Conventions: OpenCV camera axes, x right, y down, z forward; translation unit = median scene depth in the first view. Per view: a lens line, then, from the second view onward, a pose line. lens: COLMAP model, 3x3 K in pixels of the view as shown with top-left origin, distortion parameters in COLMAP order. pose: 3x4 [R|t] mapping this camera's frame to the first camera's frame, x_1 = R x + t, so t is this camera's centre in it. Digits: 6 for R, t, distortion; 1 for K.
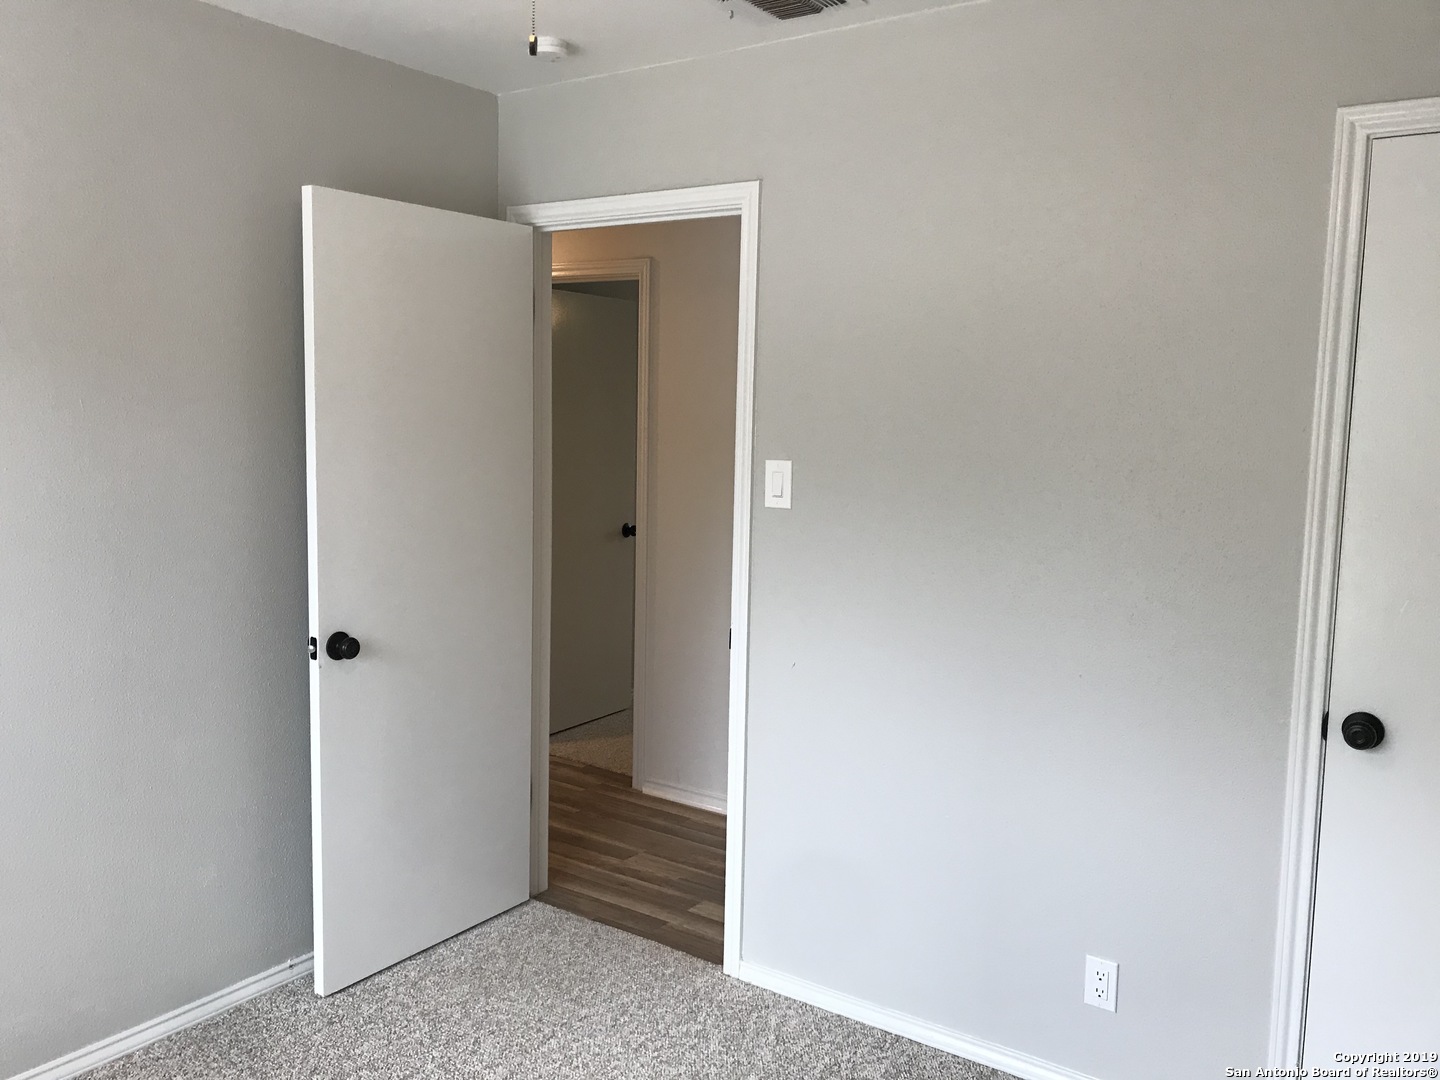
lens RADIAL K [[1208.1, 0, 720.9], [0, 1208.1, 551.6], [0, 0, 1]] dist [0.035379, 0.000156]
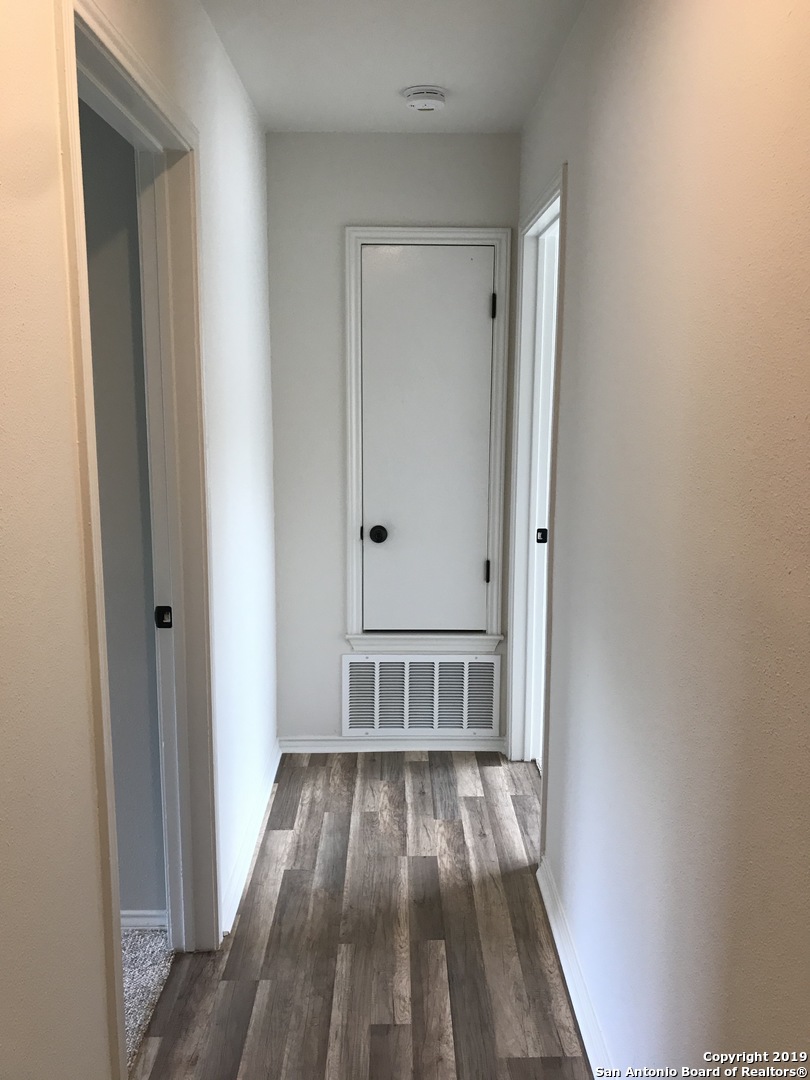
lens RADIAL K [[896.0, 0, 405.0], [0, 896.0, 540.0], [0, 0, 1]] dist [0.075107, -0.120384]
pose [[-0.600519, -0.158865, 0.783670, -0.129769], [0.076390, 0.964184, 0.253996, -0.037604], [-0.795953, 0.212394, -0.566876, 0.304419]]
